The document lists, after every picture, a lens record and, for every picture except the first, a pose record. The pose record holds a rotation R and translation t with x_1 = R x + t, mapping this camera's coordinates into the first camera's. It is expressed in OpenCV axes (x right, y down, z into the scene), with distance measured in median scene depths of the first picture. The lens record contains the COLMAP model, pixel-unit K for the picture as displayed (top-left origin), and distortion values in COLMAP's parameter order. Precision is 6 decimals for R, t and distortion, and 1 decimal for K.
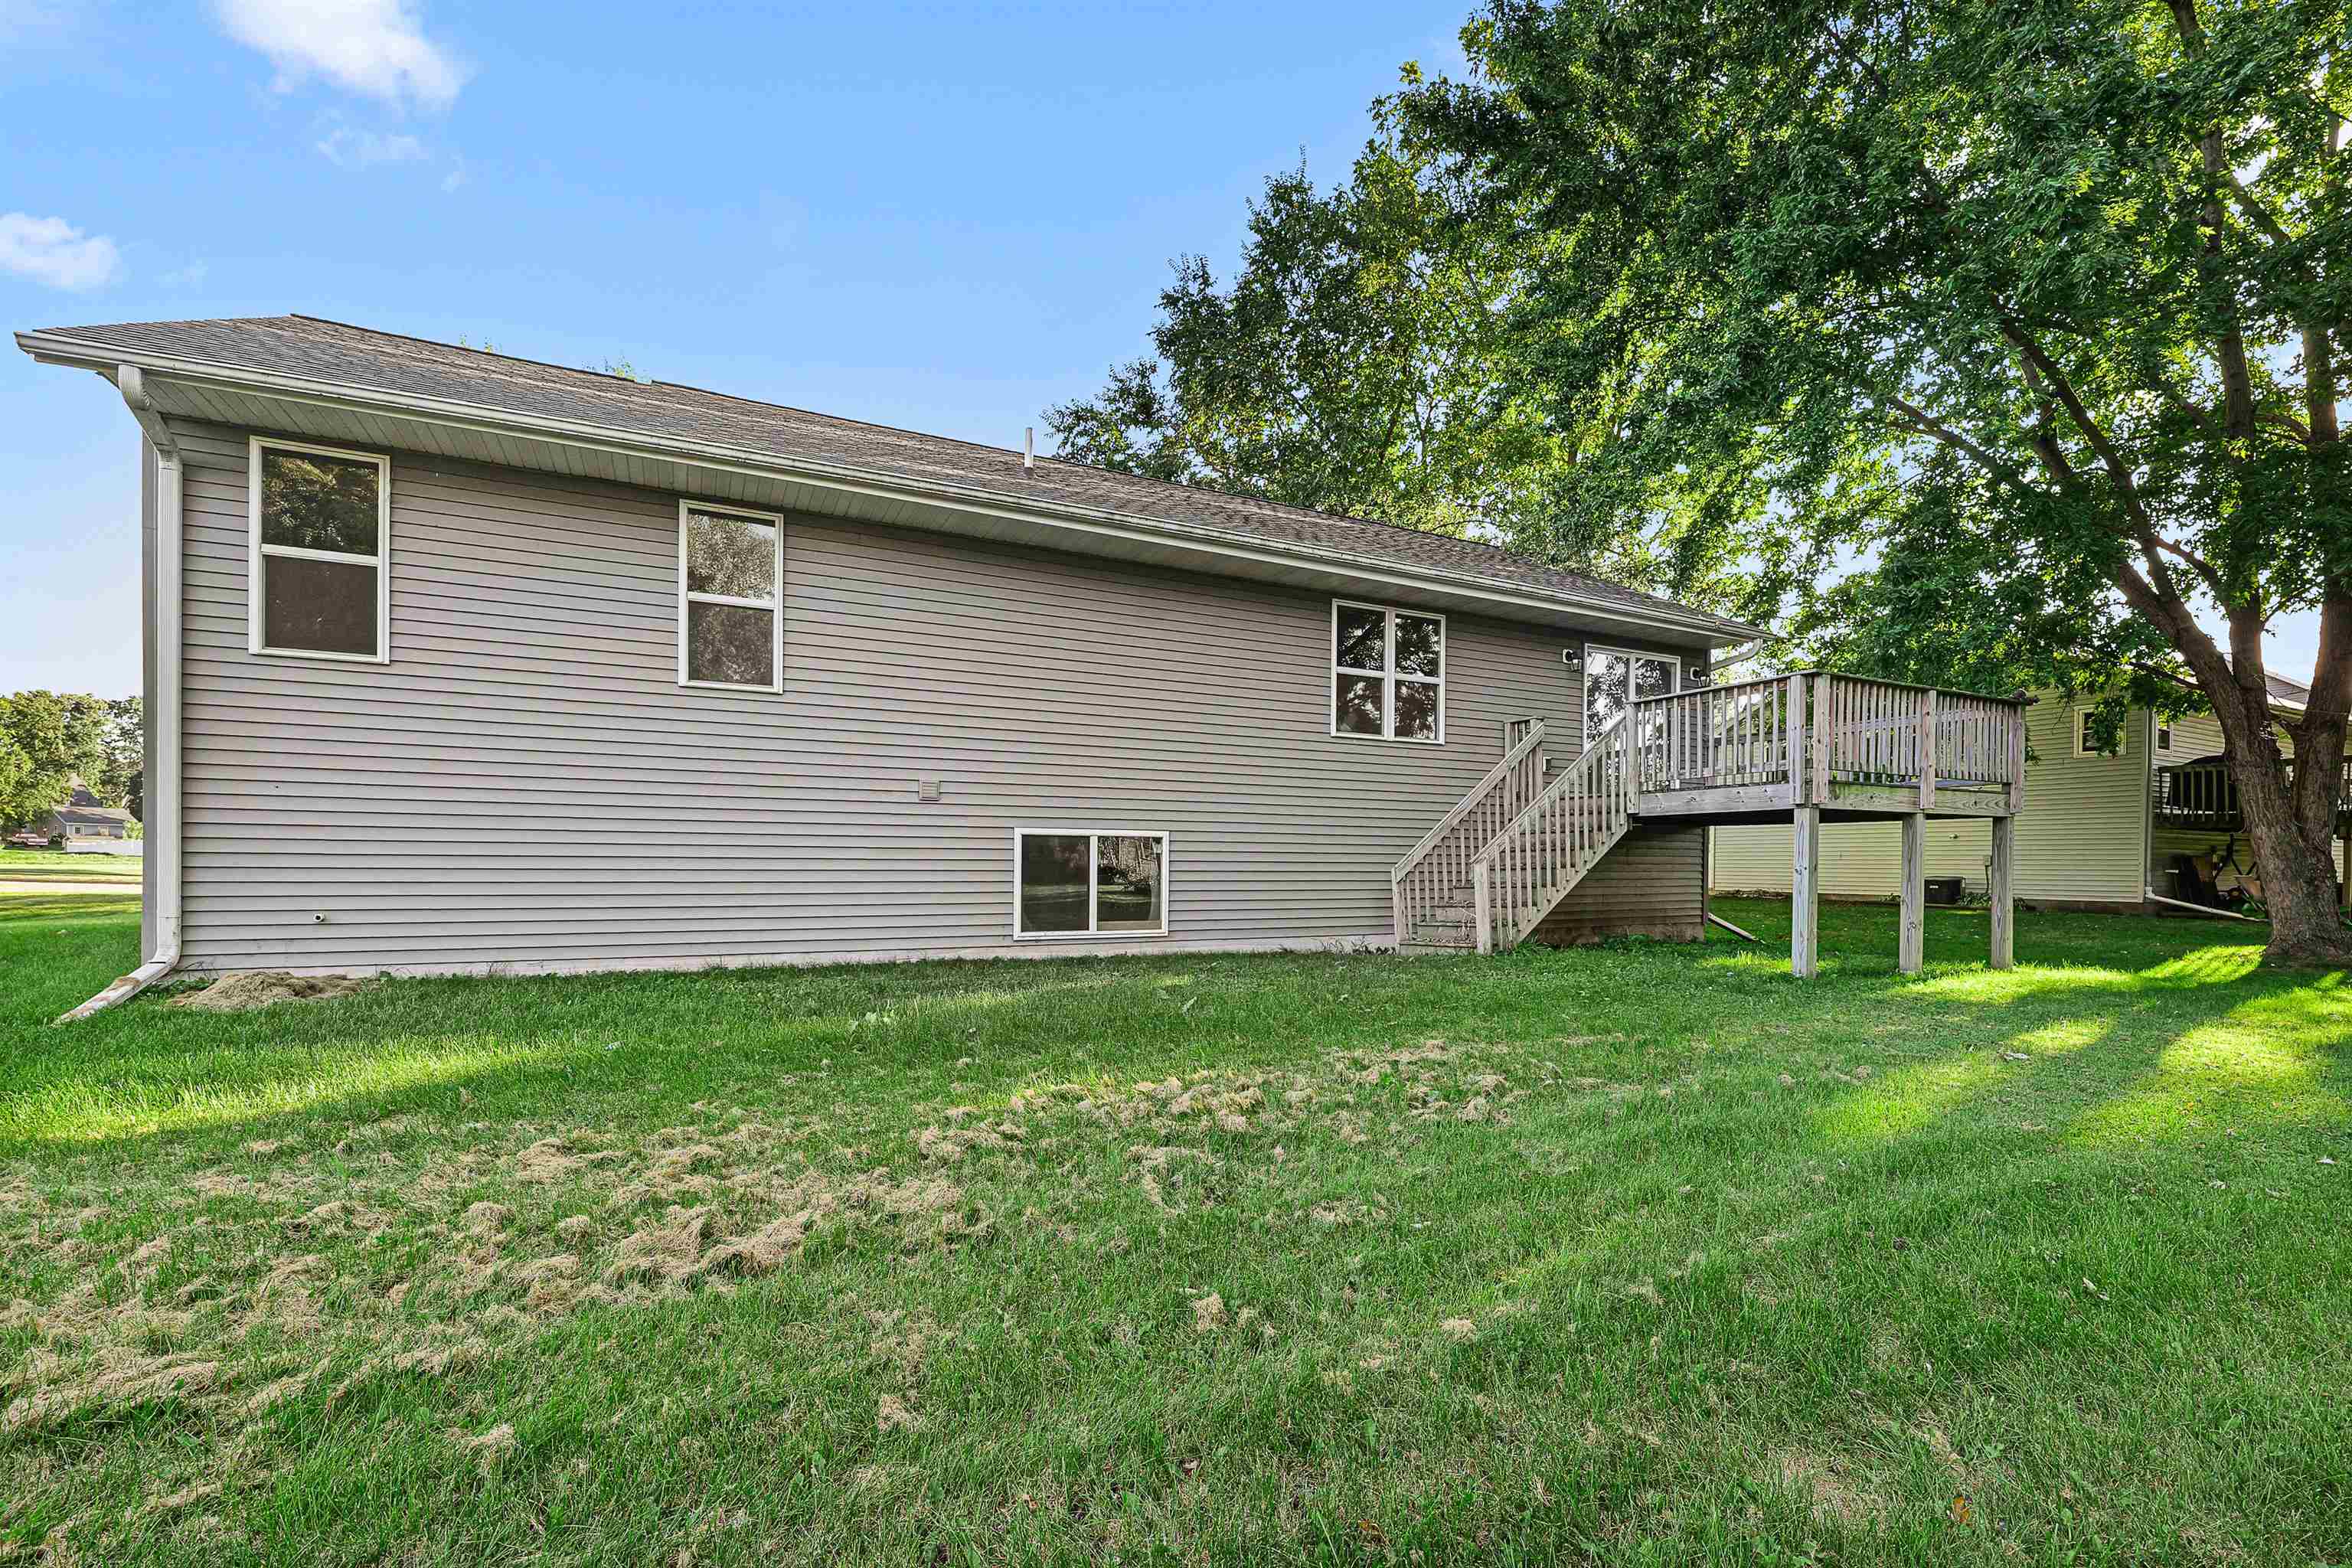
lens RADIAL K [[986.0, 0, 1175.6], [0, 986.0, 846.6], [0, 0, 1]] dist [-0.003379, -0.000339]
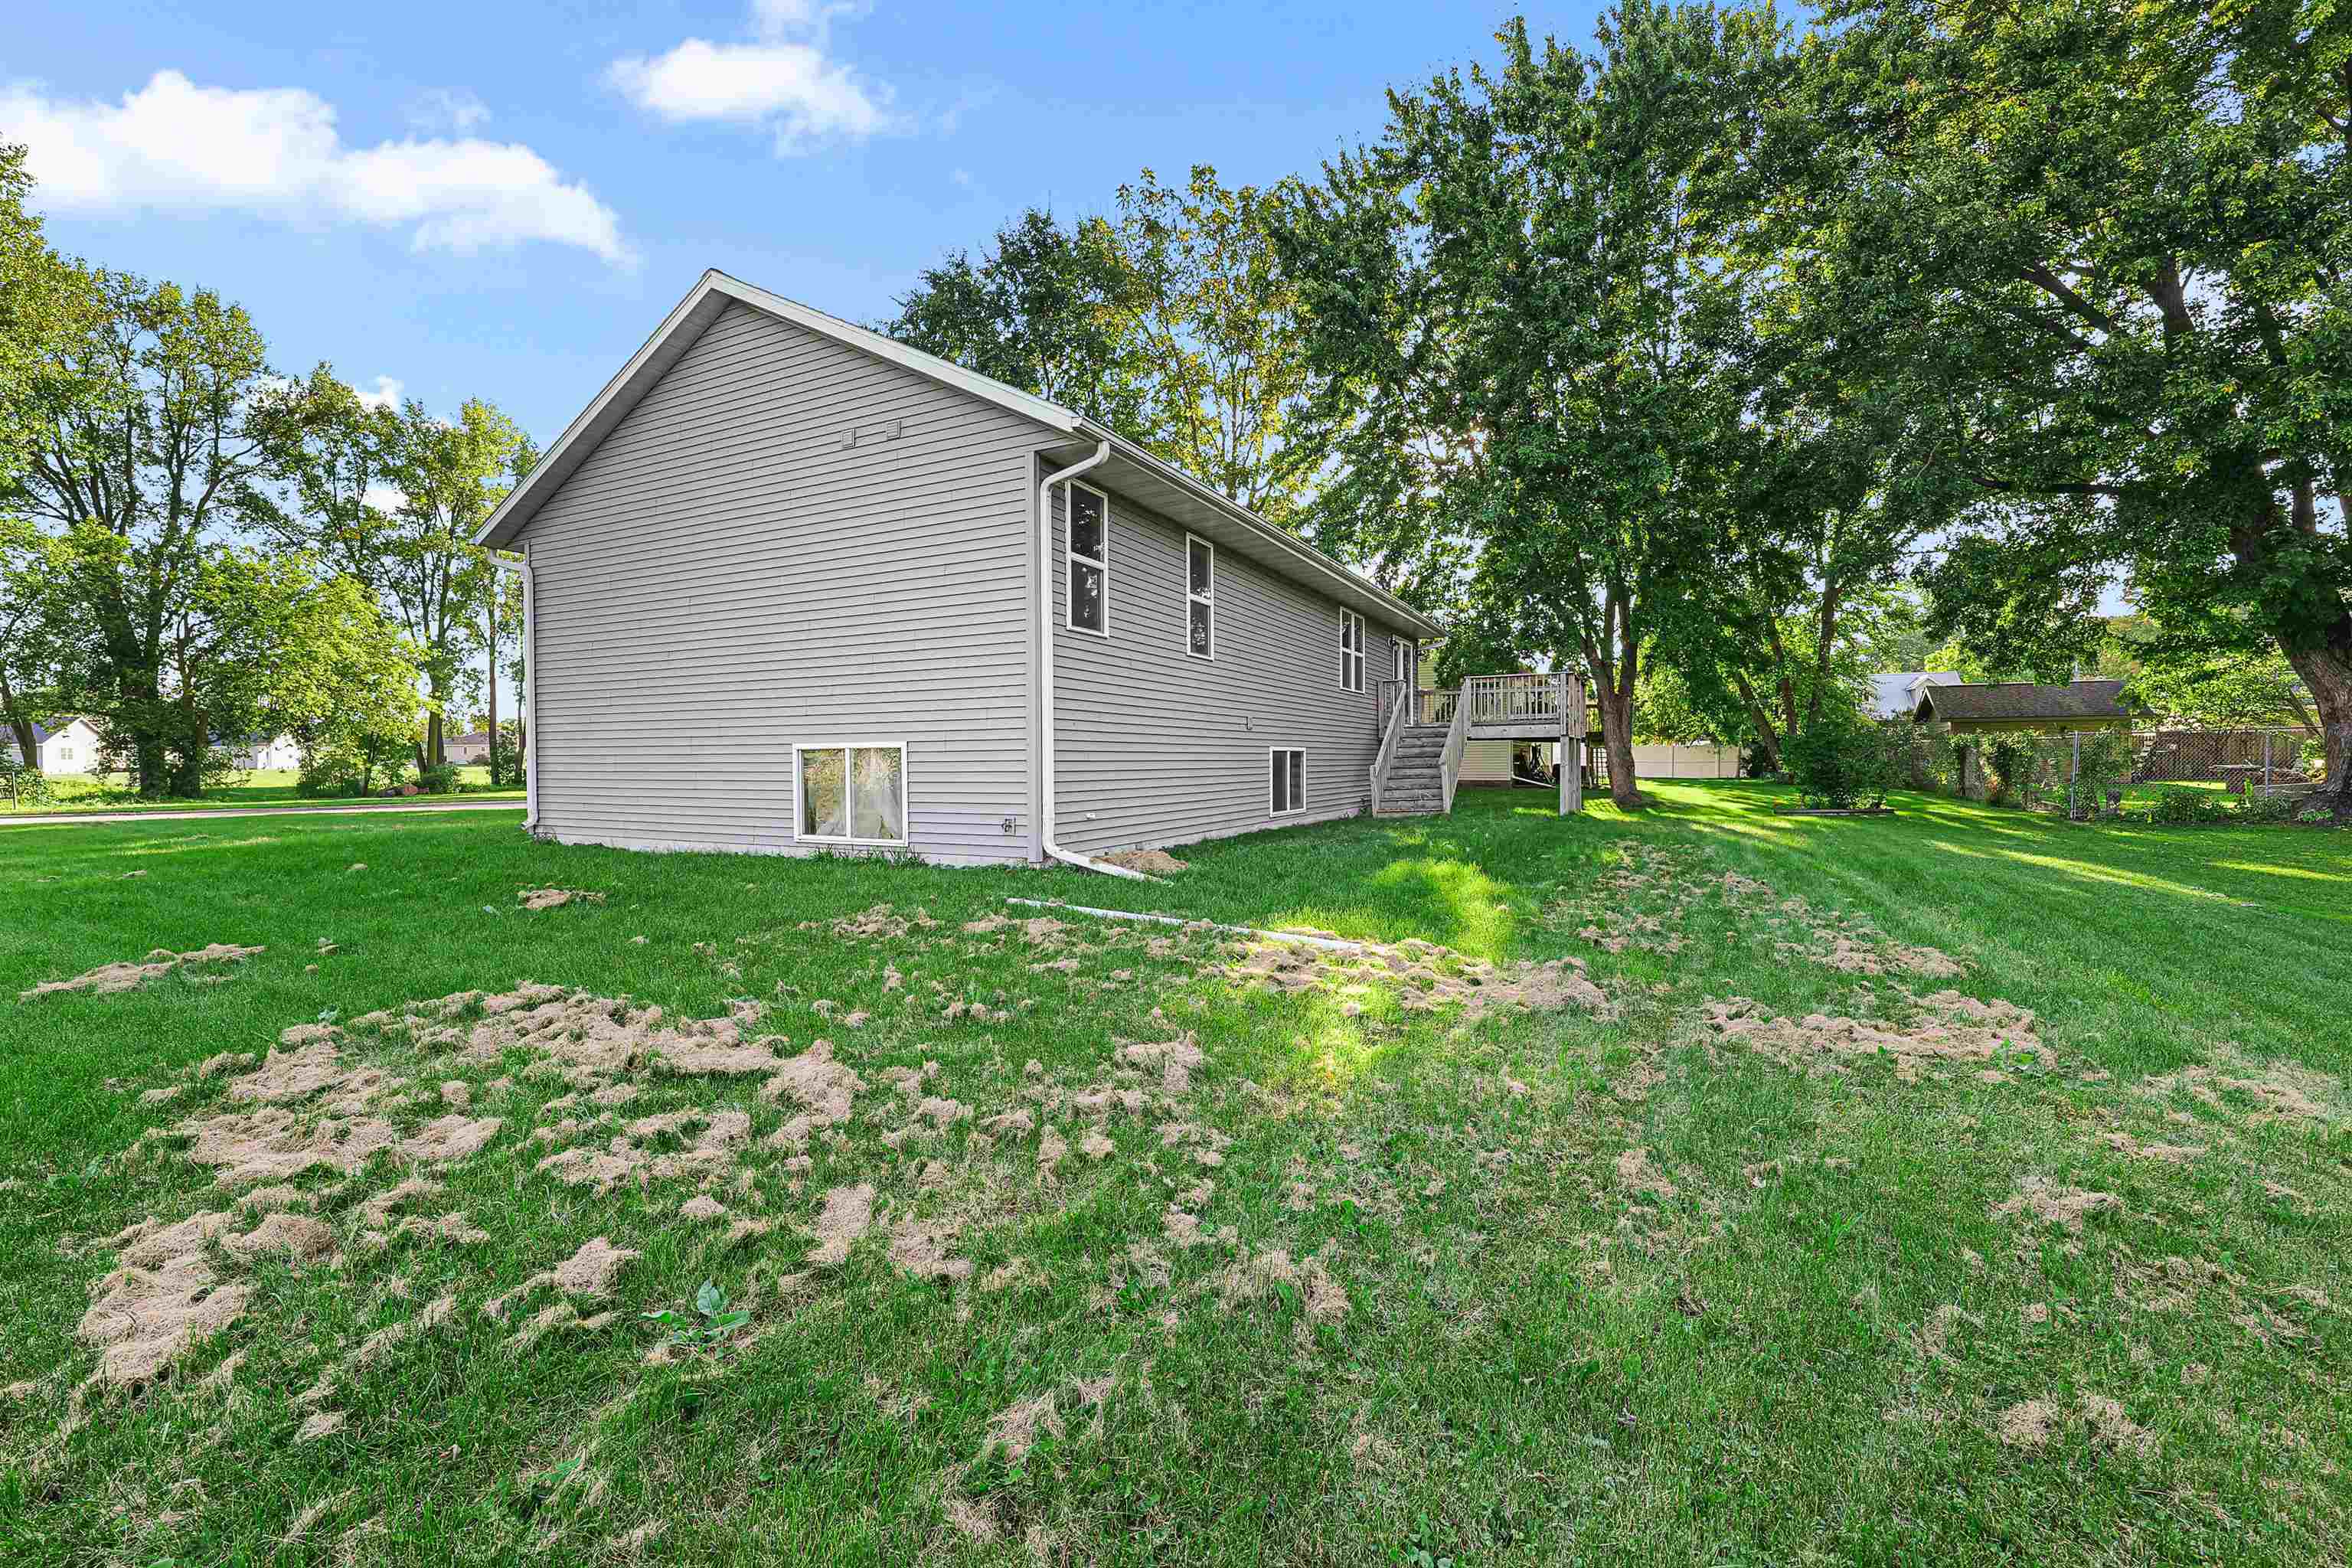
lens RADIAL K [[949.5, 0, 1174.6], [0, 949.5, 754.9], [0, 0, 1]] dist [0.000065, -0.000011]
pose [[0.801016, -0.013427, 0.598492, -1.151971], [0.011029, 0.999910, 0.007672, -0.018400], [-0.598541, 0.000456, 0.801092, -0.125478]]
